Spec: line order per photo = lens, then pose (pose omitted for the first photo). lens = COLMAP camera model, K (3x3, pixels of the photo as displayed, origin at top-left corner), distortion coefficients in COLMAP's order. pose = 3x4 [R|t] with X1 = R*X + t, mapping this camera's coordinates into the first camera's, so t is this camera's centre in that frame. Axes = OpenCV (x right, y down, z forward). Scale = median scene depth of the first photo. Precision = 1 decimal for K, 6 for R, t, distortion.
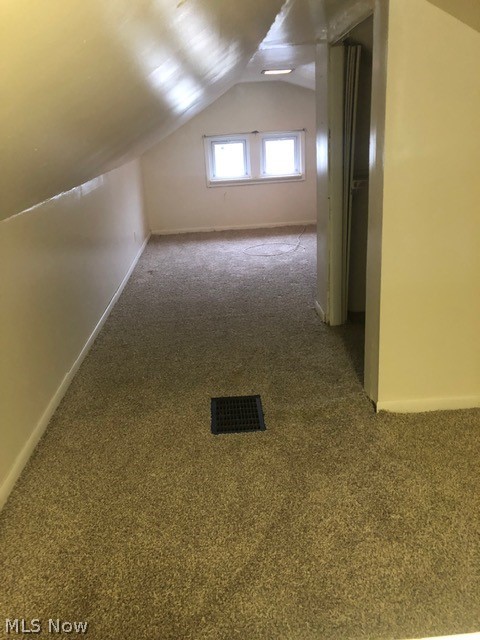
lens RADIAL K [[525.6, 0, 240.9], [0, 525.6, 322.7], [0, 0, 1]] dist [0.081019, -0.009900]
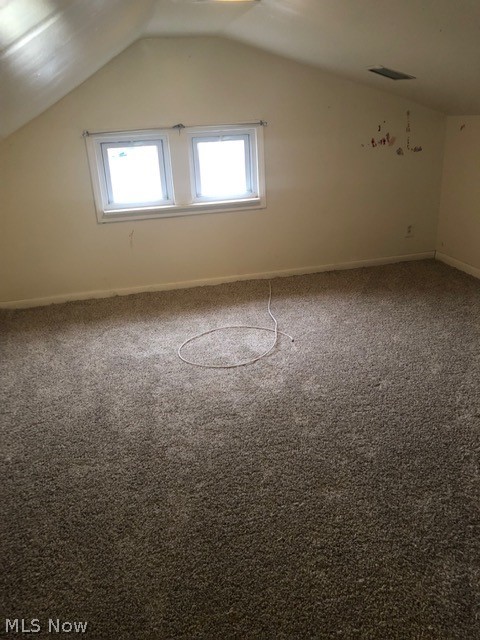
lens RADIAL K [[525.6, 0, 241.0], [0, 525.6, 316.6], [0, 0, 1]] dist [0.081019, -0.009900]
pose [[0.982074, -0.062673, 0.177772, -0.021843], [0.065100, 0.997848, -0.007849, -0.145551], [-0.176898, 0.019282, 0.984040, 0.427599]]
